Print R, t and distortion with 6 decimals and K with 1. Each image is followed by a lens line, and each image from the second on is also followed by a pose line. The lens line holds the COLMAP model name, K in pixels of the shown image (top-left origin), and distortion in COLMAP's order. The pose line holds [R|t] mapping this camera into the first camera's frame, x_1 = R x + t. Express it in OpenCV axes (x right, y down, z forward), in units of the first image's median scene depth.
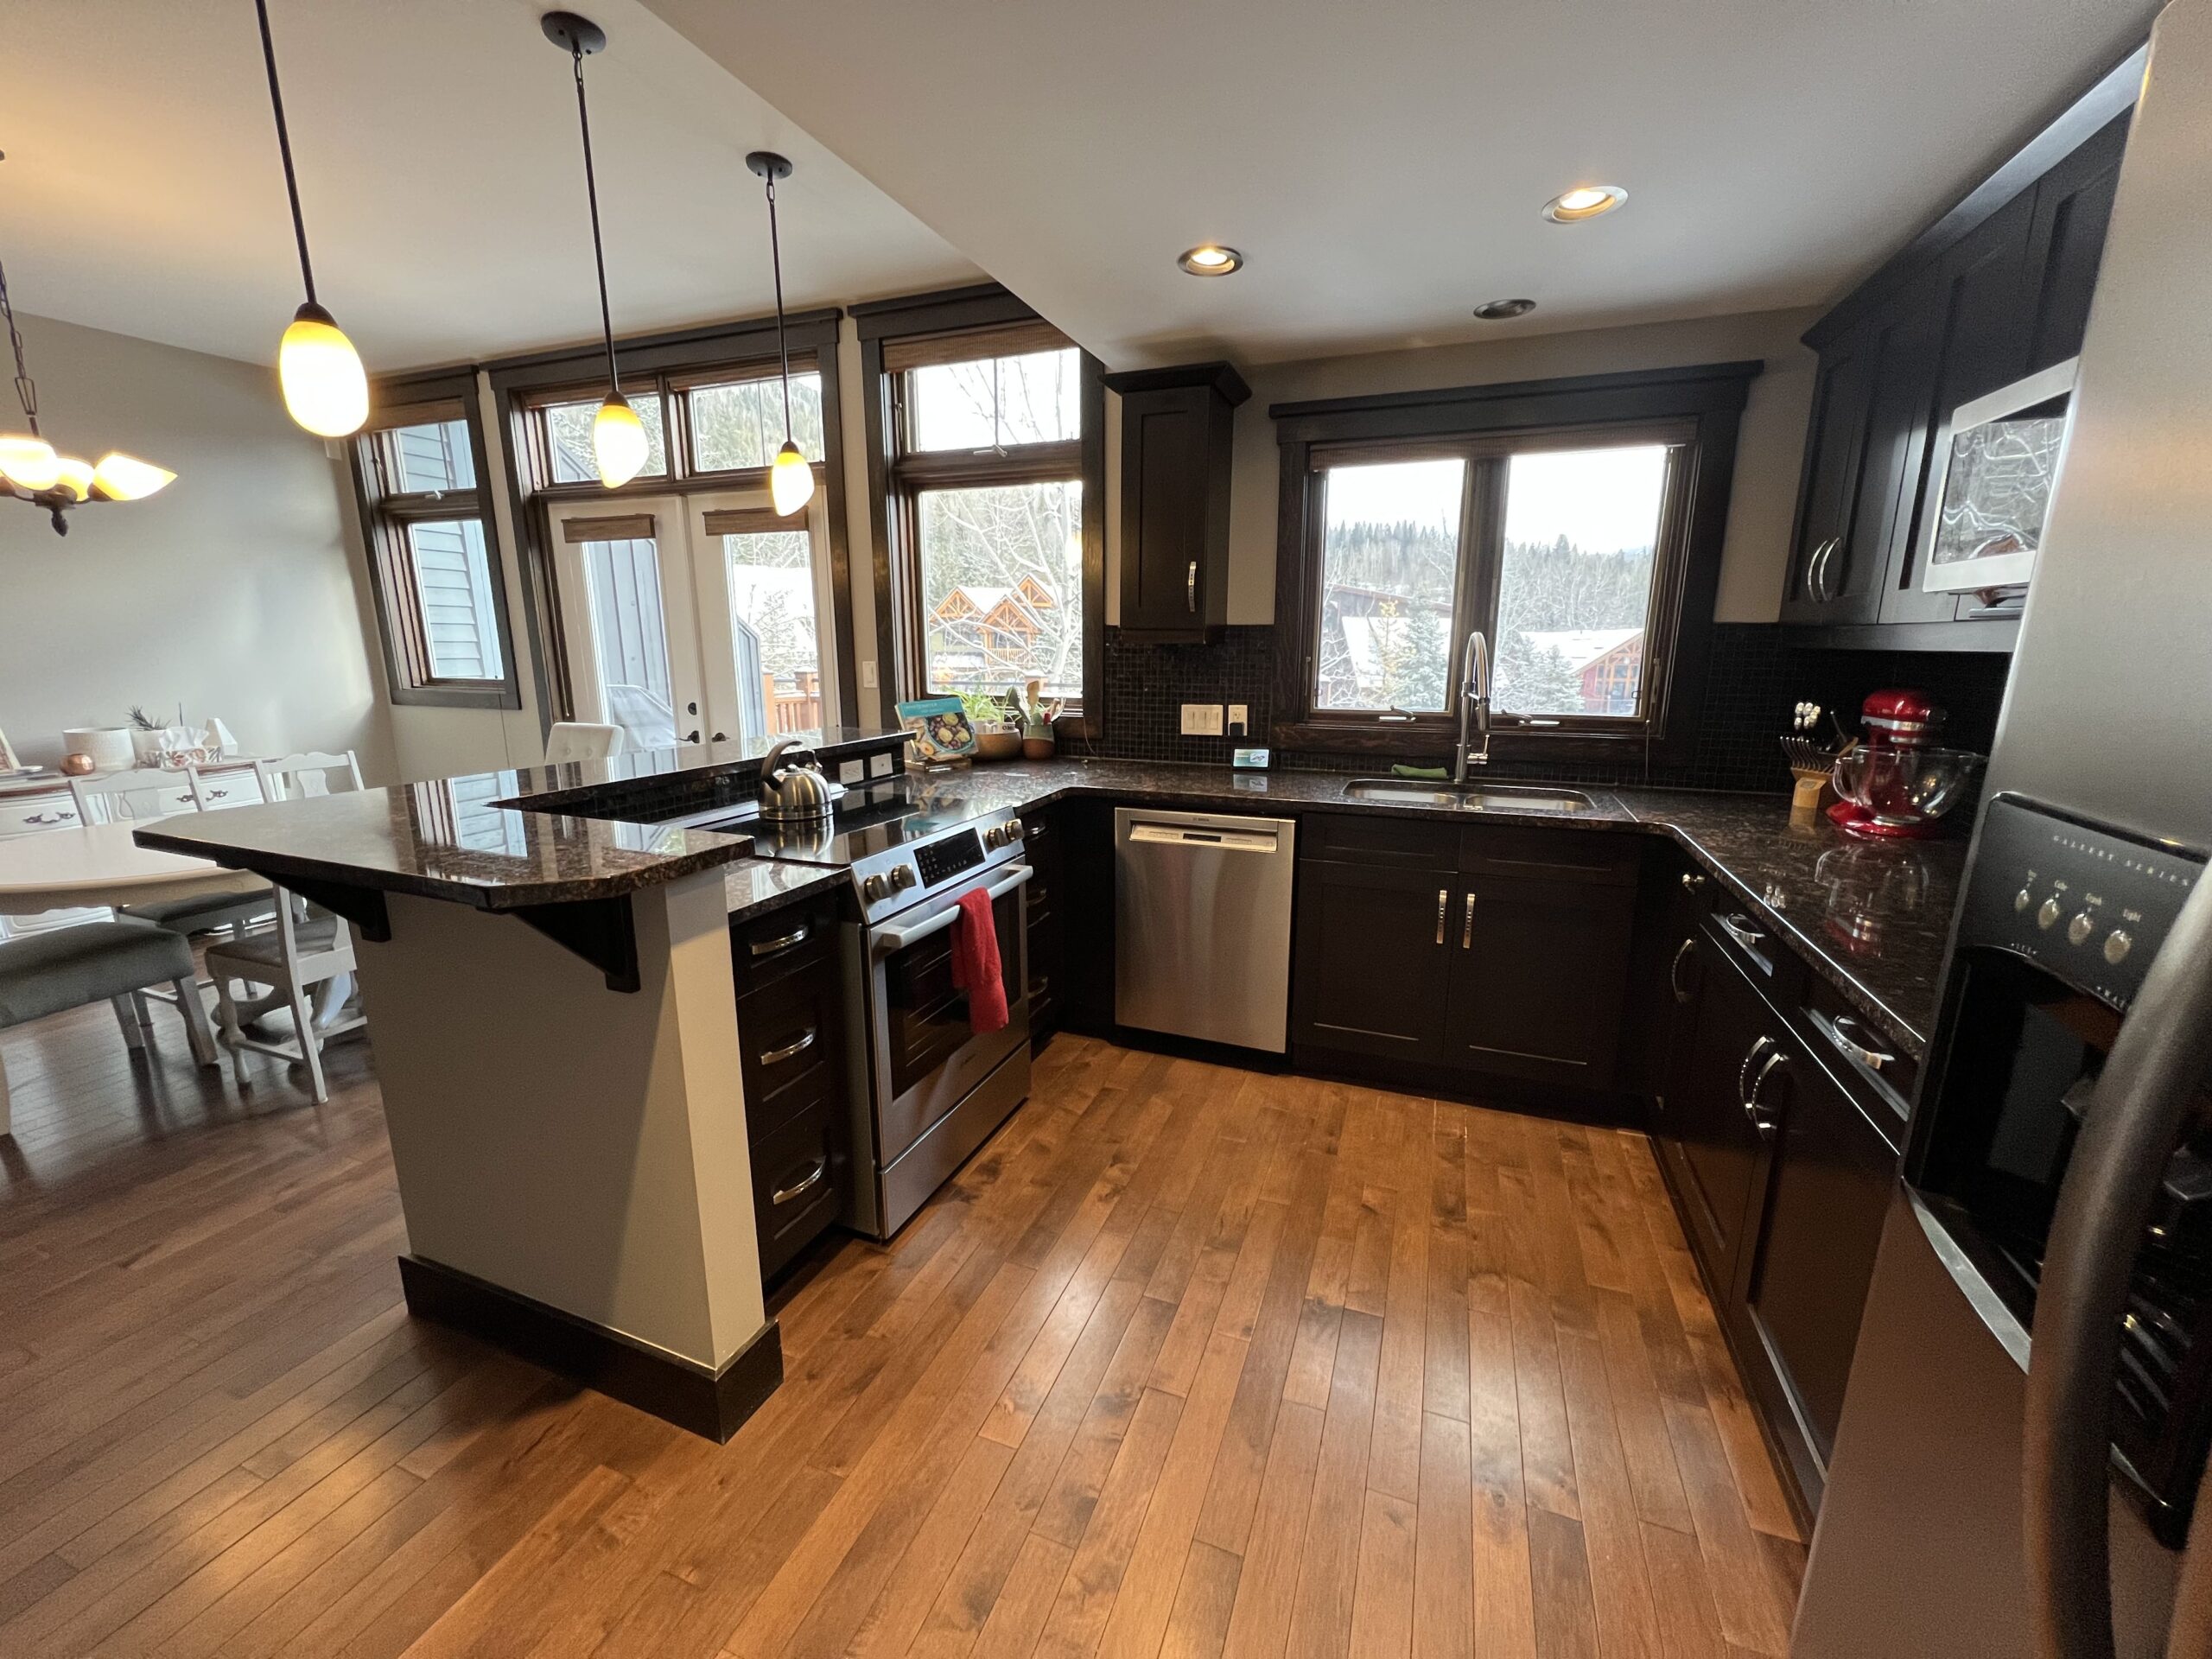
lens RADIAL K [[882.2, 0, 1097.8], [0, 882.2, 841.3], [0, 0, 1]] dist [-0.001703, 0.000107]
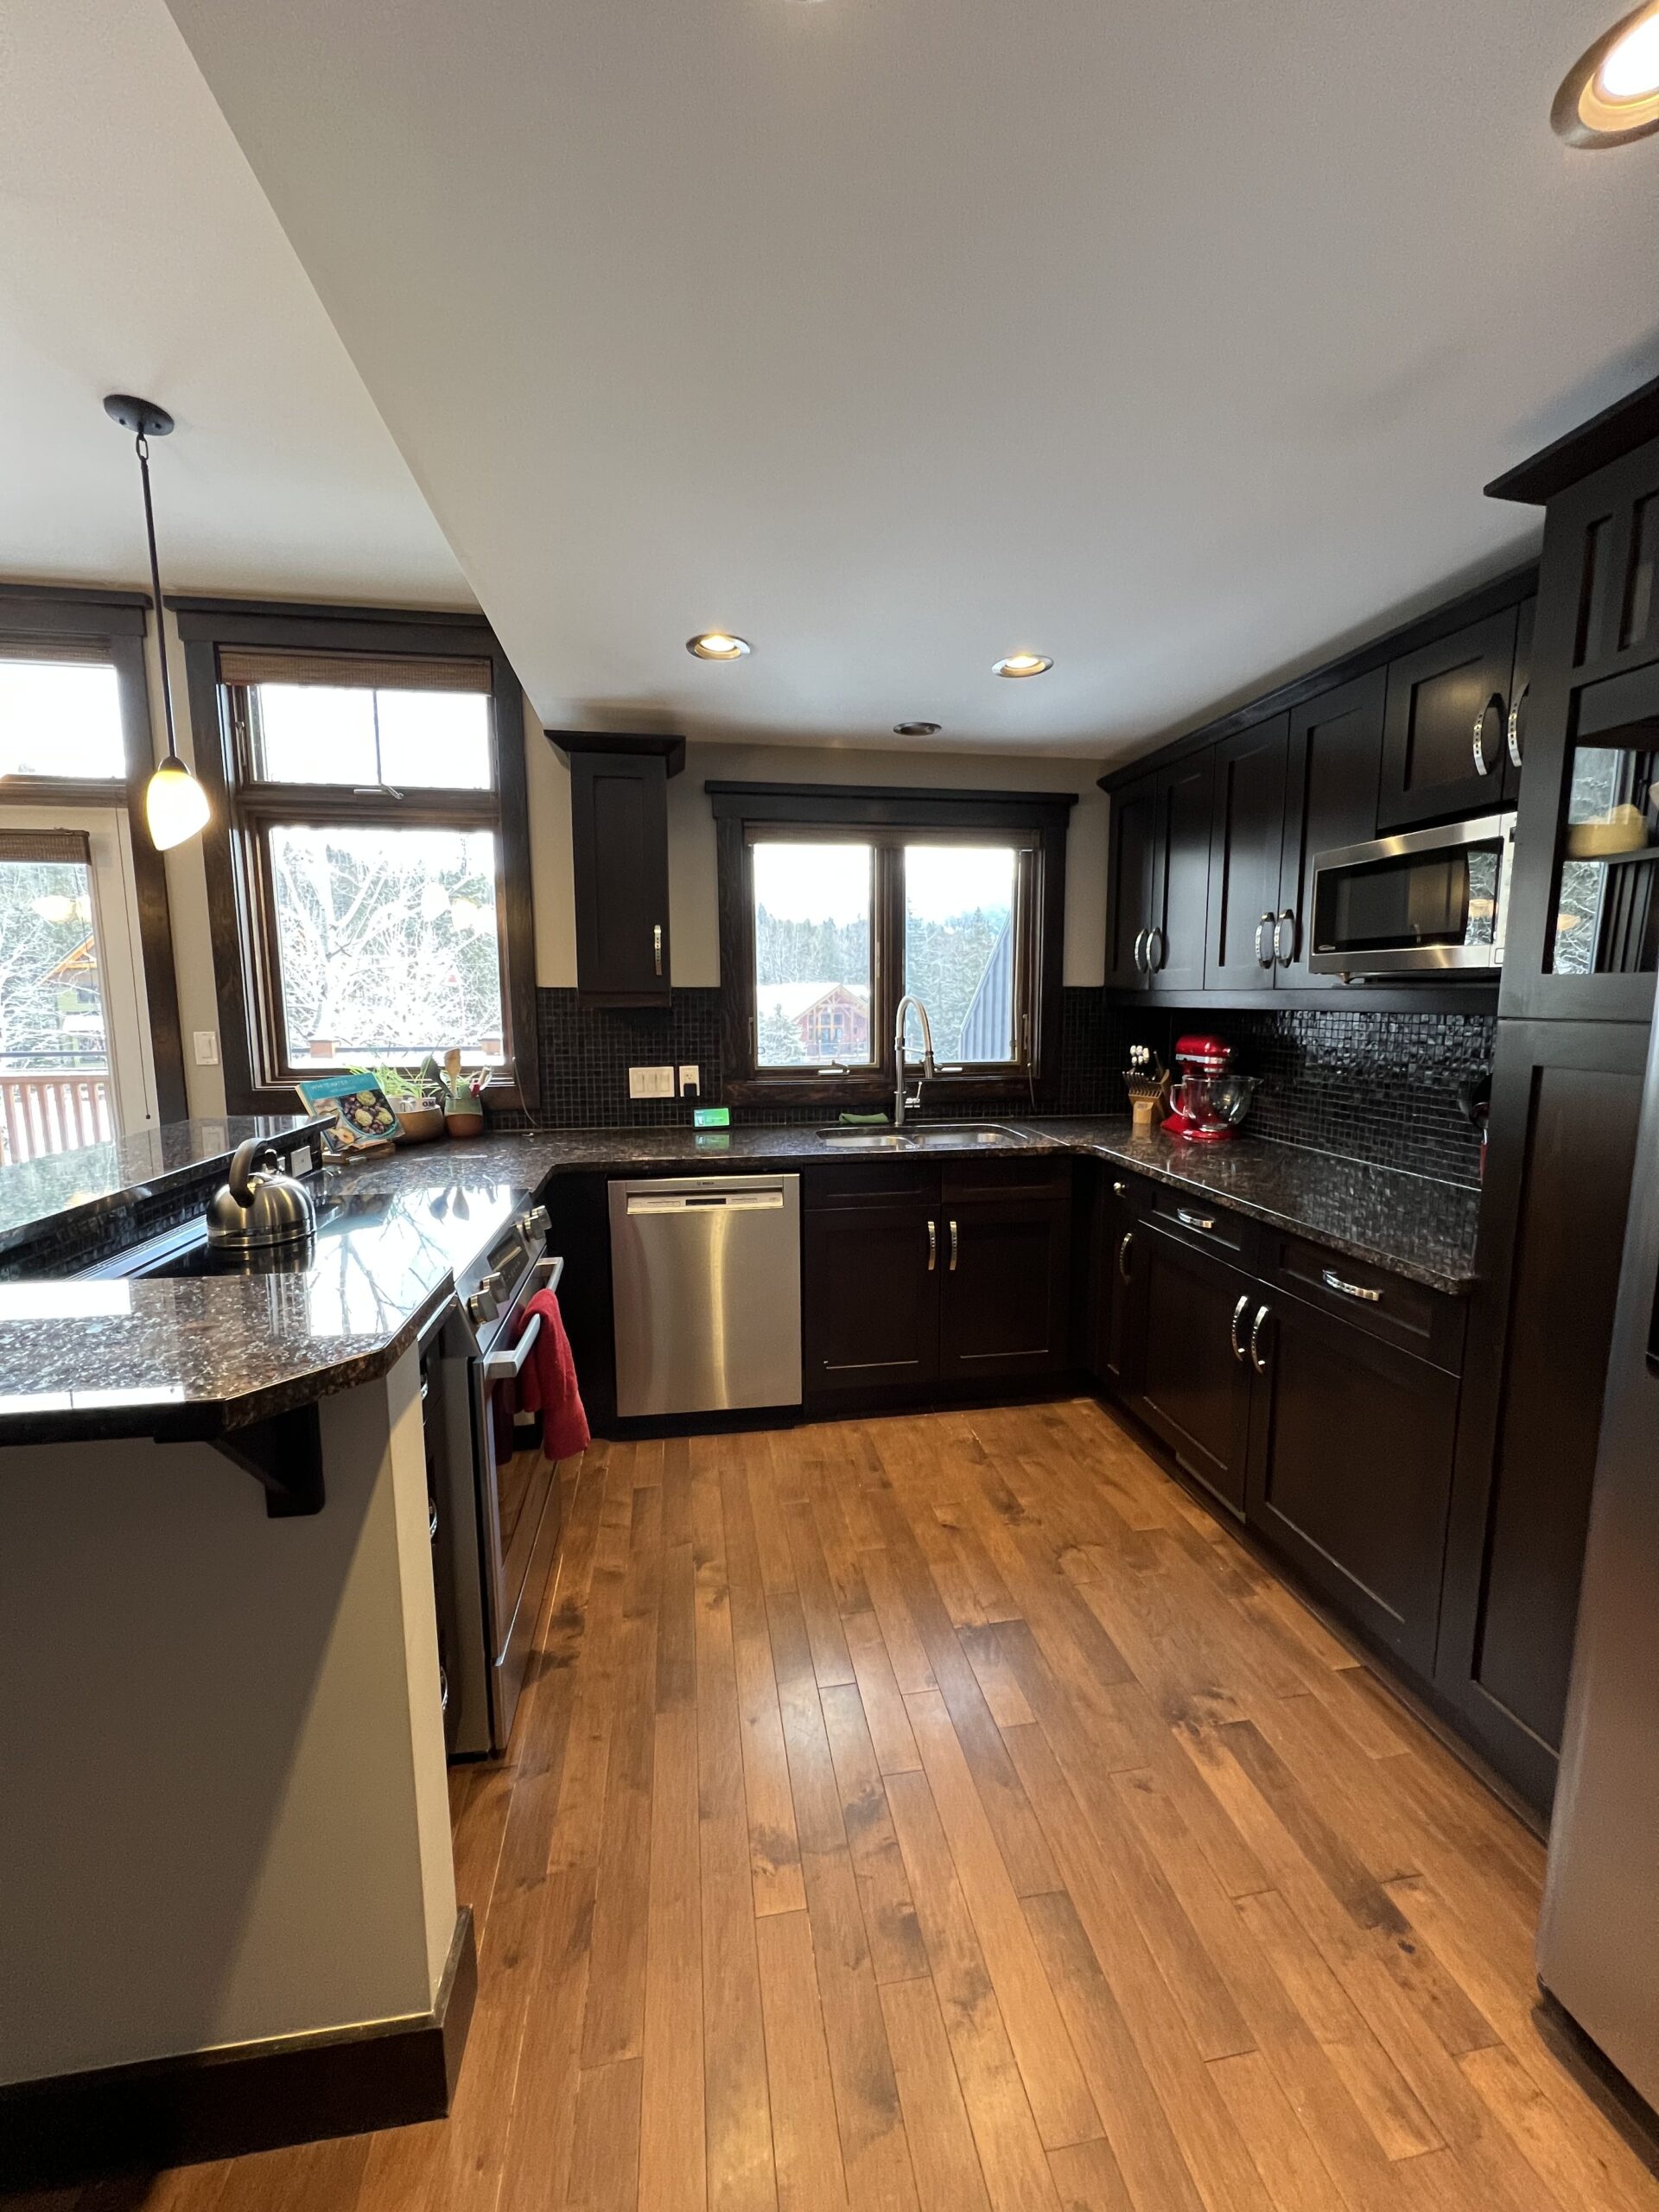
lens RADIAL K [[882.2, 0, 845.0], [0, 882.2, 1115.4], [0, 0, 1]] dist [-0.001703, 0.000107]
pose [[0.859604, -0.073928, 0.505585, -0.232382], [0.118049, 0.991442, -0.055739, -0.025858], [-0.497138, 0.107598, 0.860974, 0.066407]]
